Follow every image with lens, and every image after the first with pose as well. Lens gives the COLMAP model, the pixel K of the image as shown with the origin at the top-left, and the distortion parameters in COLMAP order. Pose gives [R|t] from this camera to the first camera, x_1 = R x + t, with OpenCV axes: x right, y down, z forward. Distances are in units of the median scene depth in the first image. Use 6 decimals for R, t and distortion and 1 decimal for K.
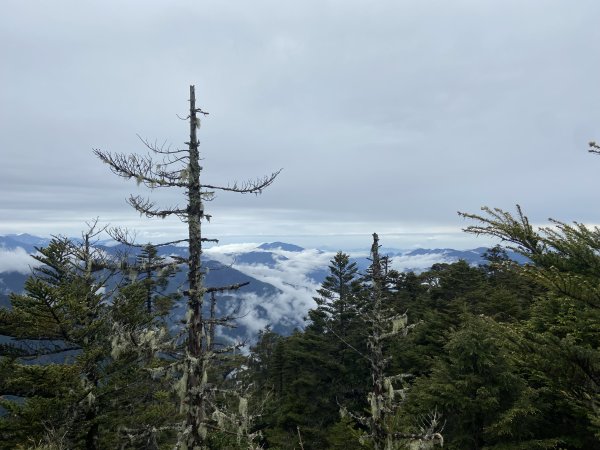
lens RADIAL K [[469.3, 0, 303.6], [0, 469.3, 223.2], [0, 0, 1]] dist [0.108331, -0.126913]
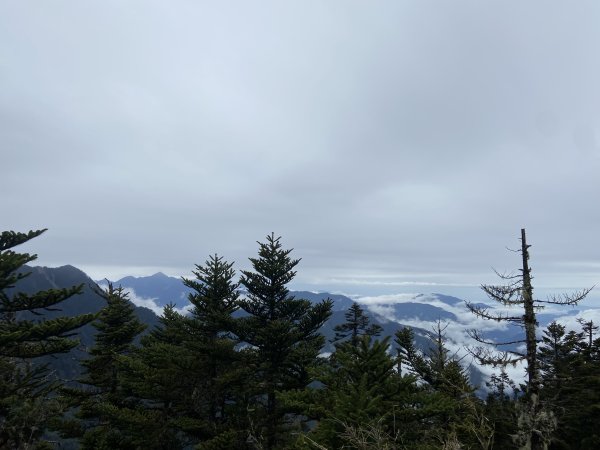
lens RADIAL K [[469.3, 0, 293.4], [0, 469.3, 219.1], [0, 0, 1]] dist [0.108331, -0.126913]
pose [[0.941656, -0.024576, -0.335678, -0.169045], [-0.012715, 0.994021, -0.108445, -0.065751], [0.336336, 0.106386, 0.935714, -0.239950]]
